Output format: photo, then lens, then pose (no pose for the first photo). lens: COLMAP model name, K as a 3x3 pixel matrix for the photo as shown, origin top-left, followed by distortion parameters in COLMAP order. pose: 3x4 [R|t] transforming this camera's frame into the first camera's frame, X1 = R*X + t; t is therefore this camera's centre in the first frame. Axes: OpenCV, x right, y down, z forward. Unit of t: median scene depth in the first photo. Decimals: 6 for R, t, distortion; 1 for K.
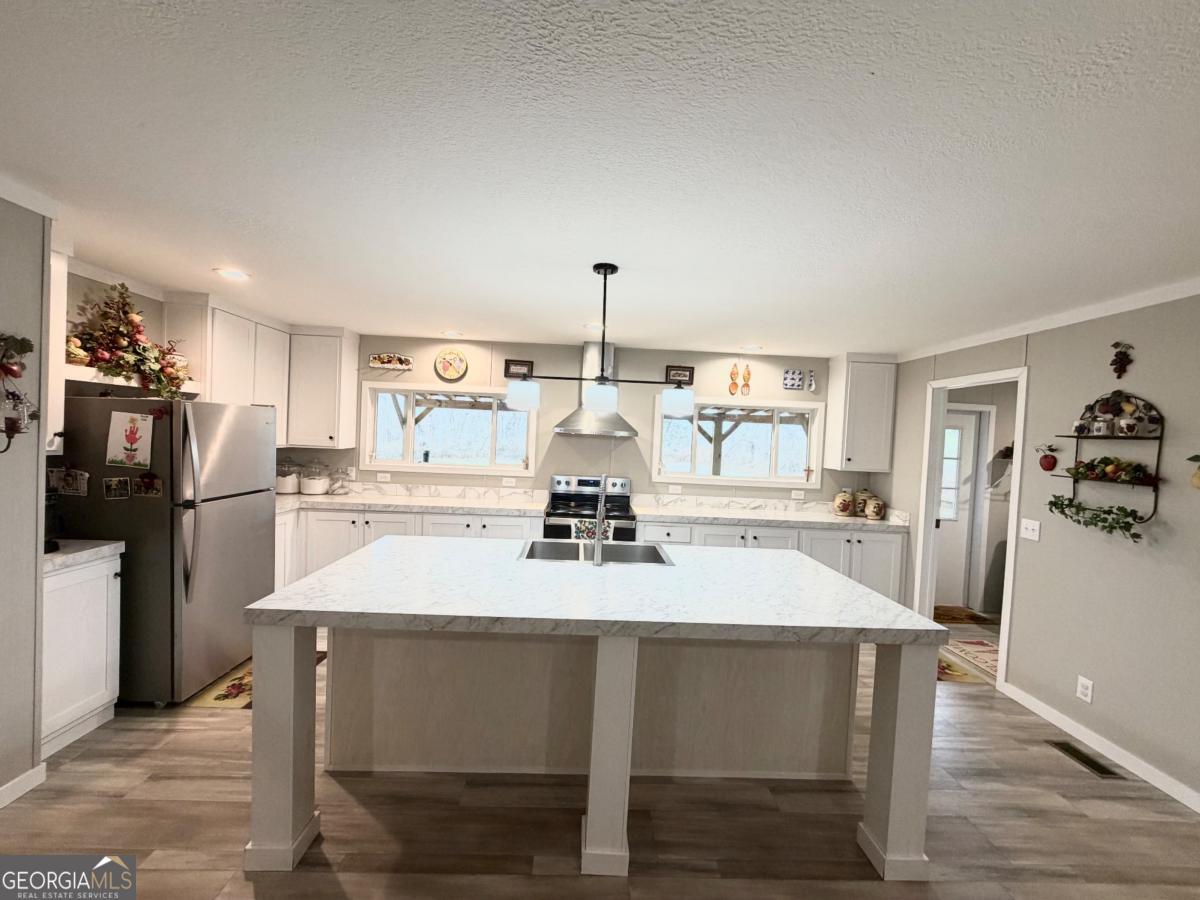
lens RADIAL K [[477.8, 0, 594.5], [0, 477.8, 452.3], [0, 0, 1]] dist [0.000347, -0.000159]
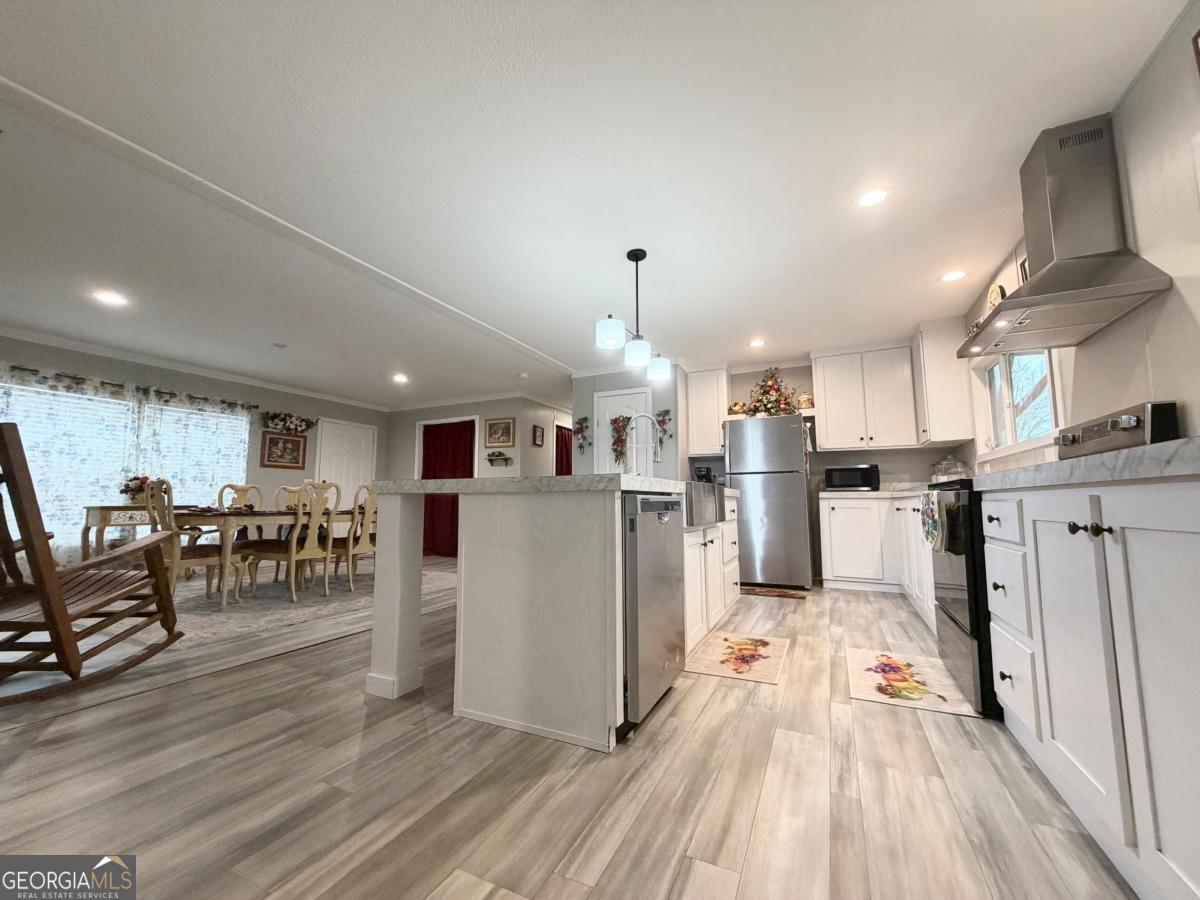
lens RADIAL K [[477.8, 0, 596.1], [0, 477.8, 451.6], [0, 0, 1]] dist [0.000347, -0.000159]
pose [[-0.462886, -0.137201, -0.875735, 0.622672], [-0.047353, 0.990365, -0.130131, 0.170194], [0.885152, -0.018767, -0.464924, 0.827683]]
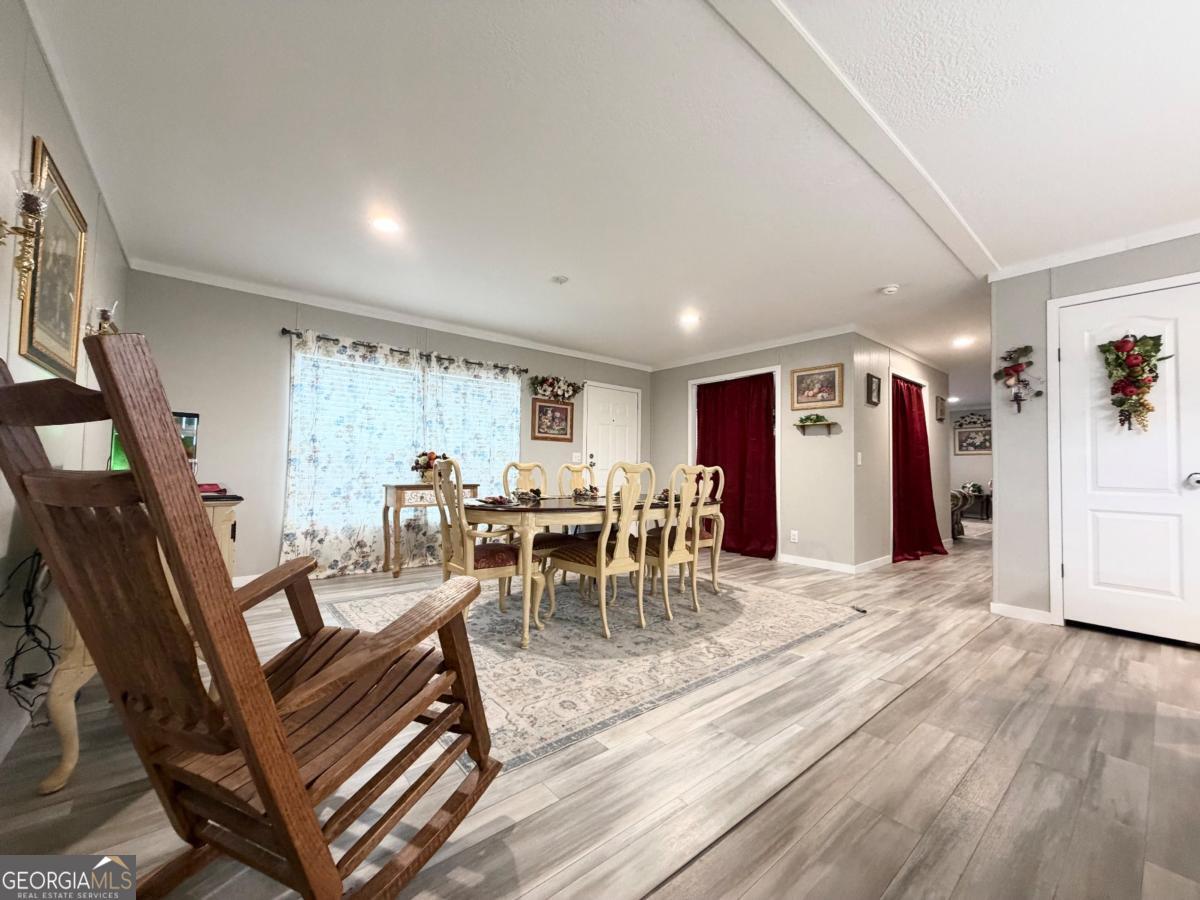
lens RADIAL K [[477.8, 0, 595.3], [0, 477.8, 451.1], [0, 0, 1]] dist [0.000347, -0.000159]
pose [[-0.786888, -0.080625, -0.611806, 0.465566], [-0.071198, 0.996669, -0.039769, 0.145727], [0.612974, 0.012266, -0.790008, 0.369675]]
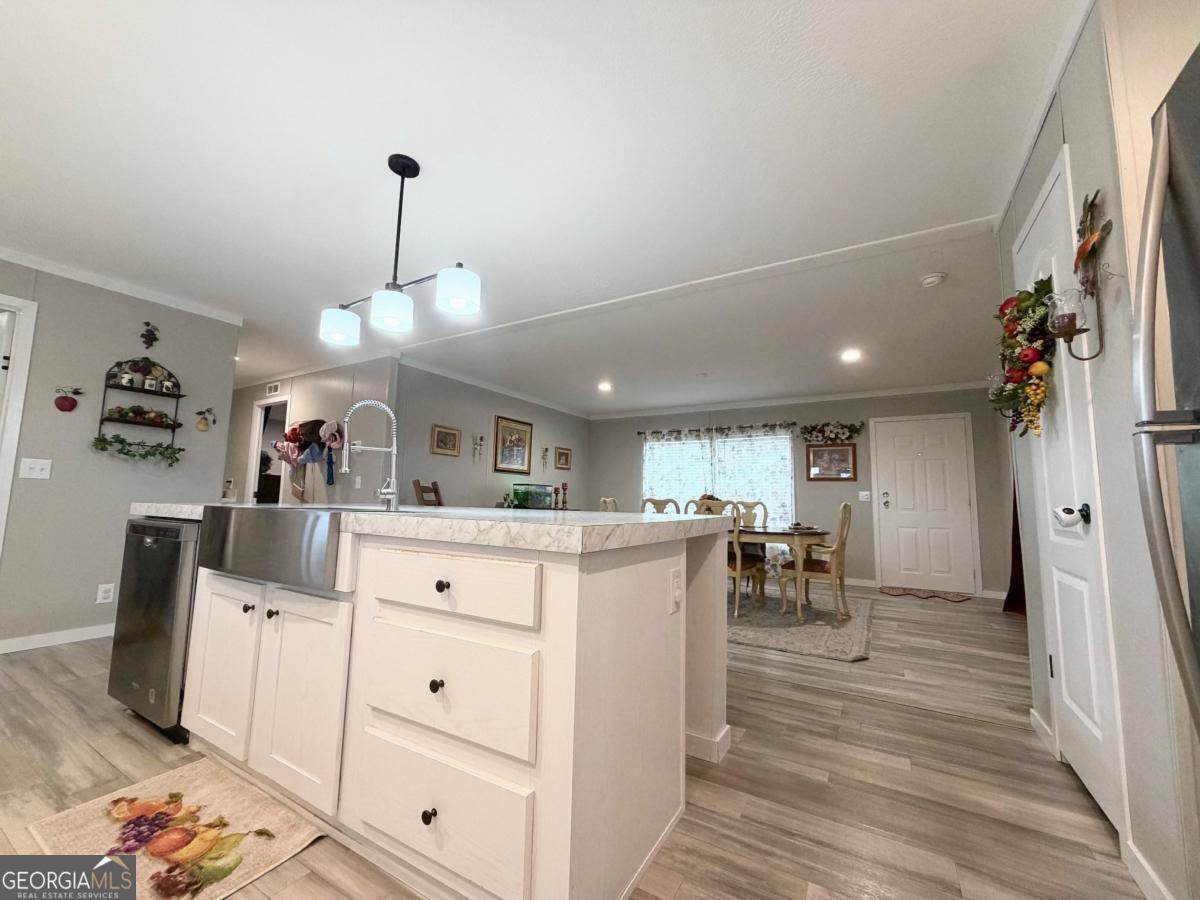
lens RADIAL K [[477.8, 0, 595.0], [0, 477.8, 452.5], [0, 0, 1]] dist [0.000347, -0.000159]
pose [[-0.844139, -0.008829, 0.536052, -0.407797], [-0.041639, 0.997924, -0.049135, 0.088571], [-0.534506, -0.063797, -0.842754, 0.840393]]
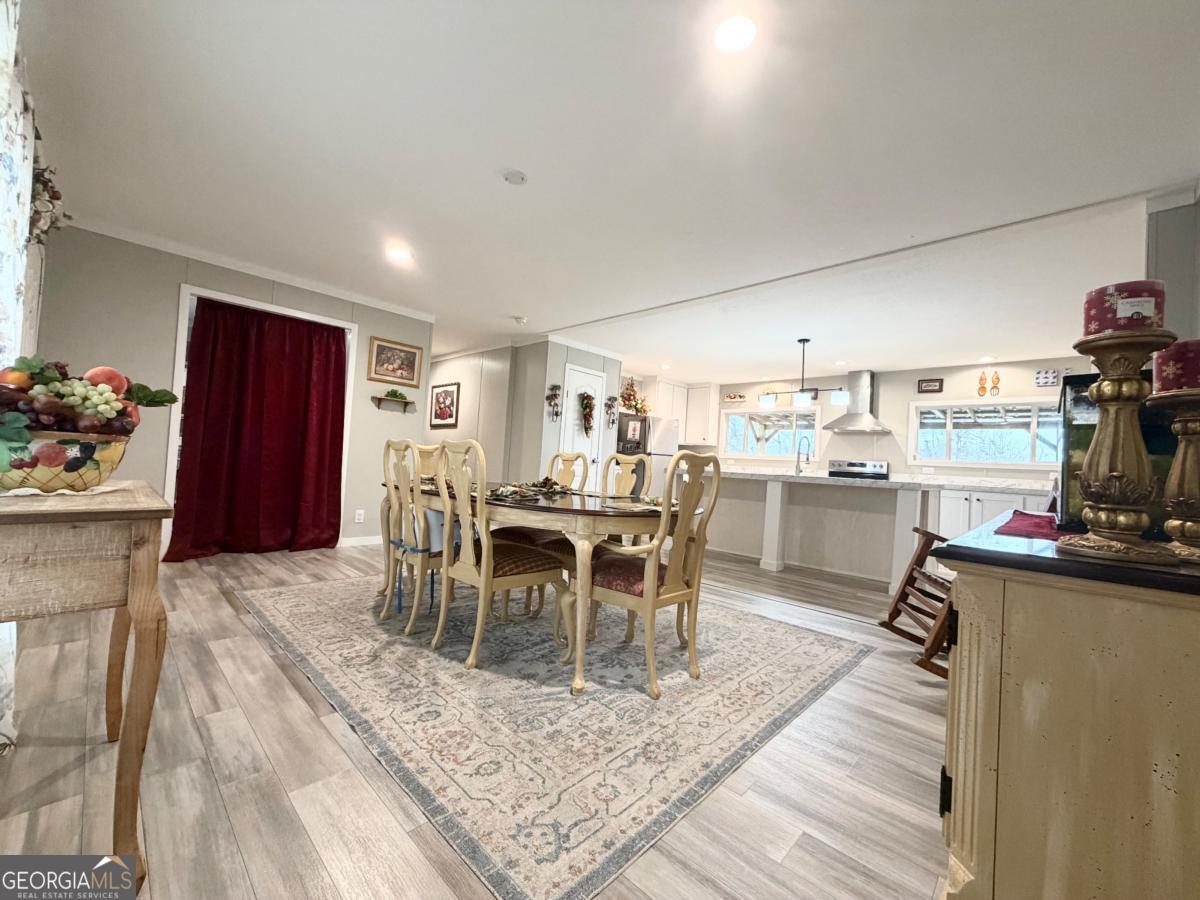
lens RADIAL K [[477.8, 0, 595.4], [0, 477.8, 452.4], [0, 0, 1]] dist [0.000347, -0.000159]
pose [[0.704610, -0.020685, -0.709293, 0.493493], [-0.047785, 0.995923, -0.076514, 0.185789], [0.707984, 0.087806, 0.700749, -0.641701]]
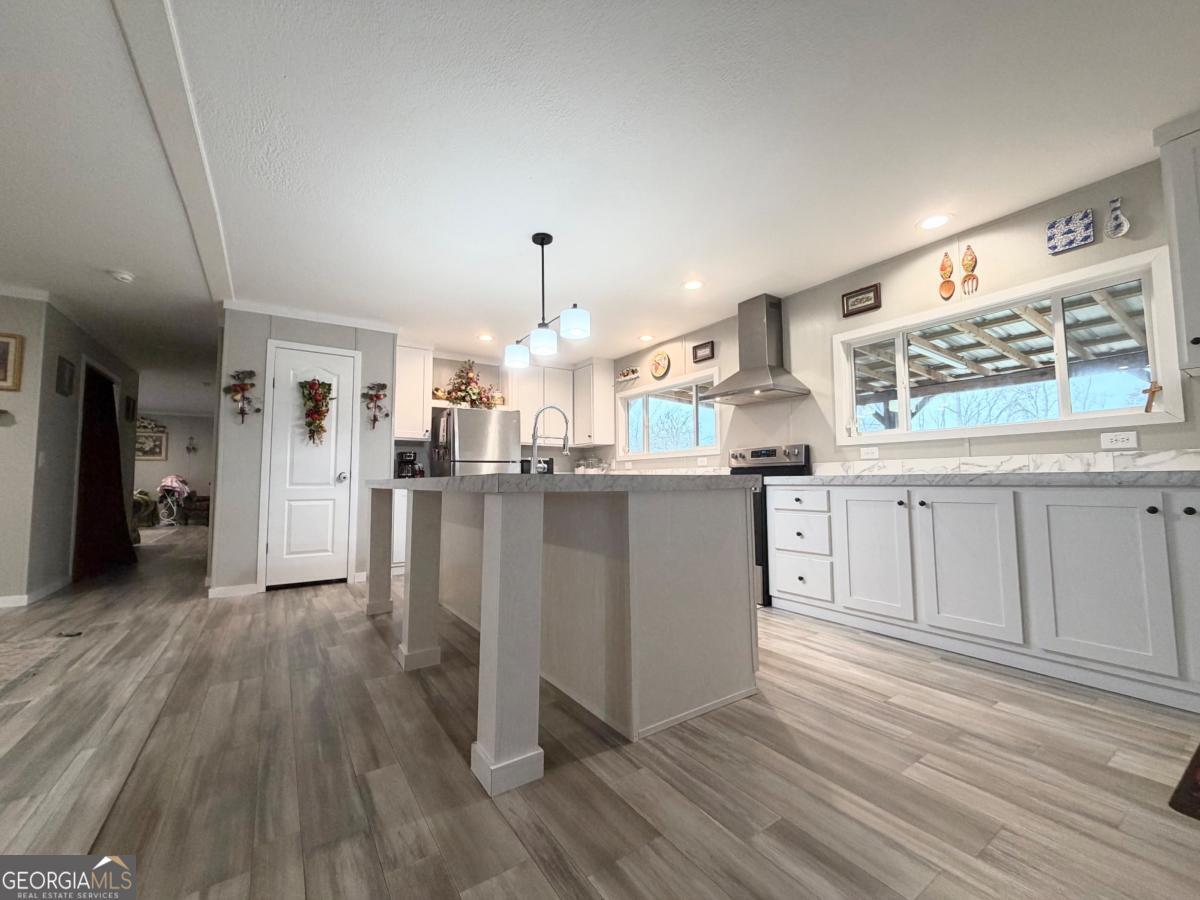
lens RADIAL K [[477.8, 0, 595.5], [0, 477.8, 452.0], [0, 0, 1]] dist [0.000347, -0.000159]
pose [[0.529525, -0.100622, -0.842305, 0.600192], [0.004611, 0.993267, -0.115757, 0.169593], [0.848282, 0.057412, 0.526424, 0.277994]]
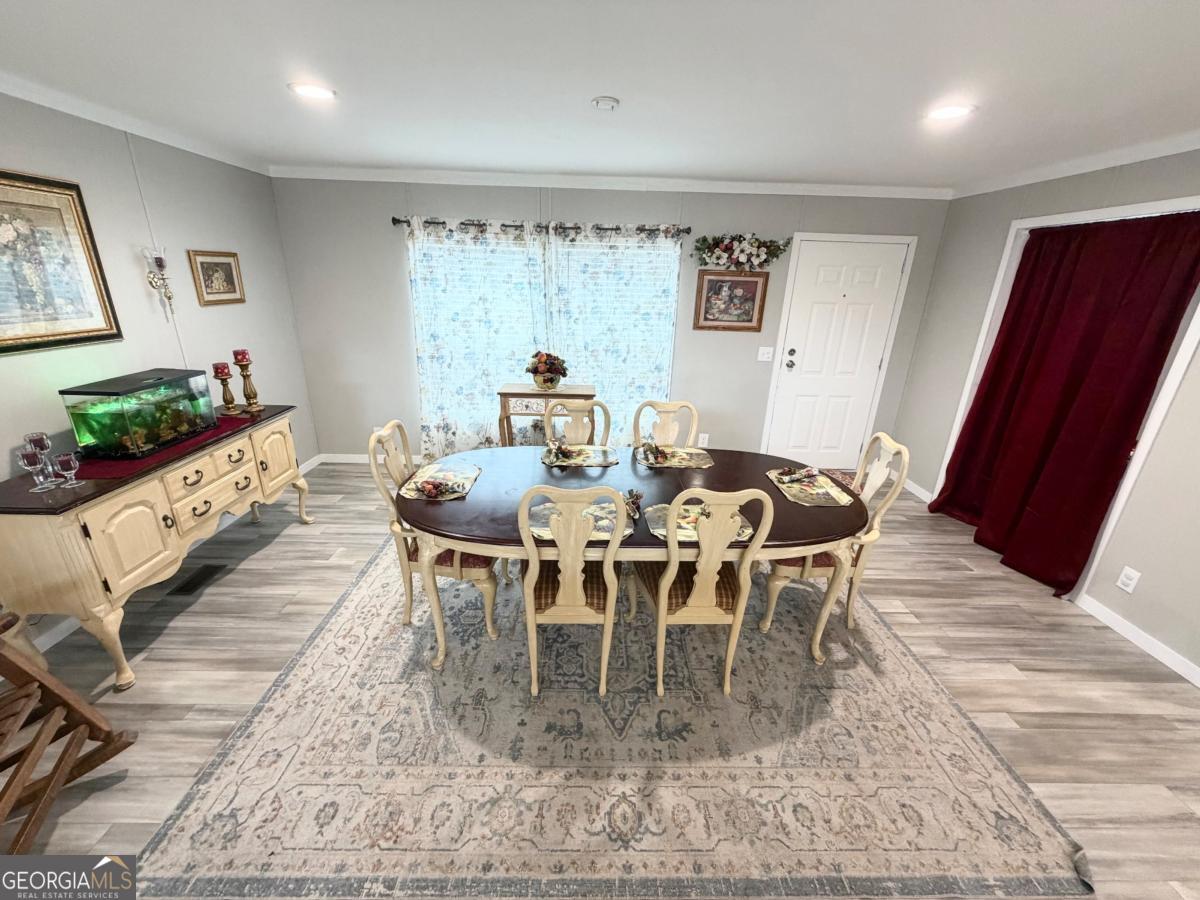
lens RADIAL K [[477.8, 0, 595.1], [0, 477.8, 451.6], [0, 0, 1]] dist [0.000347, -0.000159]
pose [[-0.997153, -0.073912, -0.014910, 0.016231], [-0.074109, 0.924251, 0.374524, -0.039810], [-0.013901, 0.374563, -0.927097, 0.235545]]
